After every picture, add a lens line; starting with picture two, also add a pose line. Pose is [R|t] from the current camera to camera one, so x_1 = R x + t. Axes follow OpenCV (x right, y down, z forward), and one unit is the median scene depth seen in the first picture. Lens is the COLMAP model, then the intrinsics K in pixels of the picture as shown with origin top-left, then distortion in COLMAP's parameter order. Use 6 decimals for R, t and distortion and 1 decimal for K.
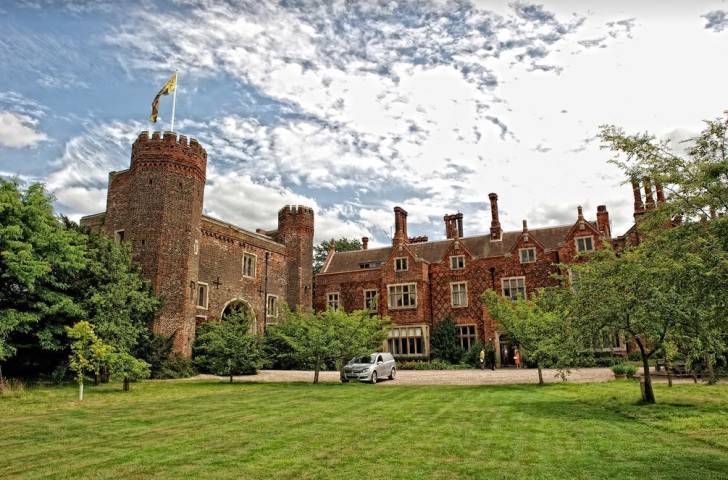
lens RADIAL K [[520.9, 0, 383.0], [0, 520.9, 247.4], [0, 0, 1]] dist [-0.053414, -0.000749]
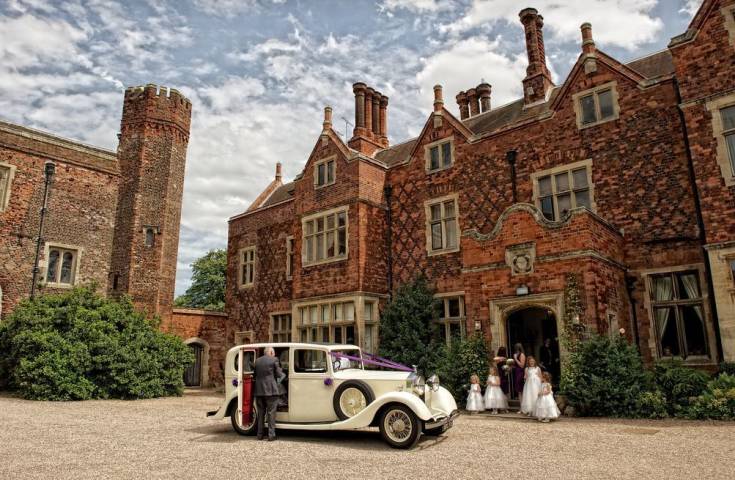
lens RADIAL K [[535.4, 0, 367.5], [0, 535.4, 240.0], [0, 0, 1]] dist [-0.040801, -0.001796]
pose [[0.953052, -0.059803, -0.296842, 0.220126], [0.058987, 0.998190, -0.011716, 0.104827], [0.297005, -0.006344, 0.954855, 0.555641]]
